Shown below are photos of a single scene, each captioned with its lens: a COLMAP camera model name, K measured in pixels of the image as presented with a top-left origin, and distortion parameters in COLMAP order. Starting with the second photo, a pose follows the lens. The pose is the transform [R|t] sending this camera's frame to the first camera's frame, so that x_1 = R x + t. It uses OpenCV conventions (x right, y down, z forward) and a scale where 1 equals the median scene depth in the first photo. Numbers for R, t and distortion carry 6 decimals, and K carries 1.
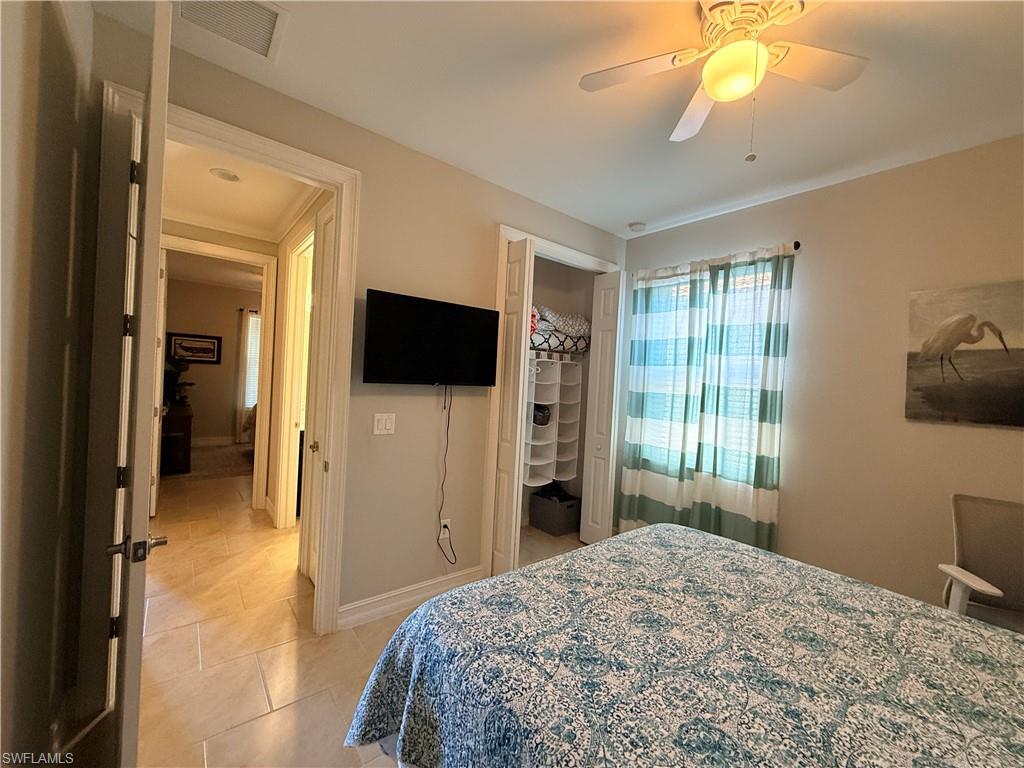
lens RADIAL K [[408.8, 0, 509.8], [0, 408.8, 382.4], [0, 0, 1]] dist [-0.000028, 0.000236]
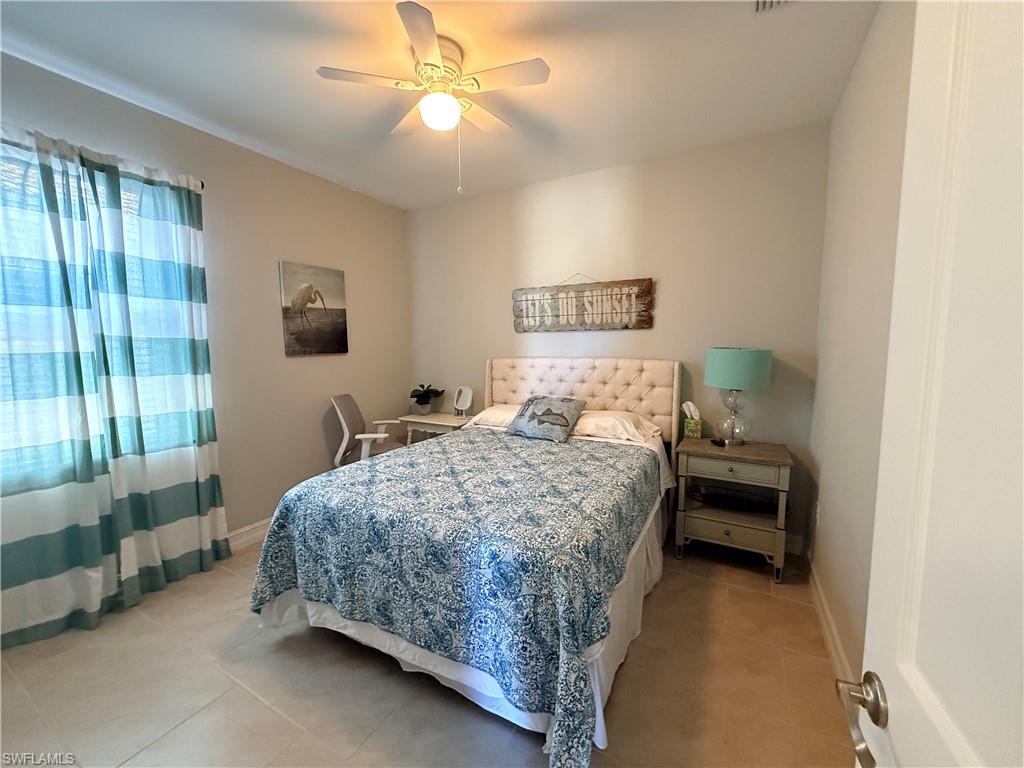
lens RADIAL K [[408.8, 0, 509.8], [0, 408.8, 382.4], [0, 0, 1]] dist [-0.000028, 0.000236]
pose [[-0.374308, -0.139959, 0.916682, -0.623764], [-0.004333, 0.988797, 0.149200, -0.032263], [-0.927294, 0.051875, -0.370721, 0.876520]]
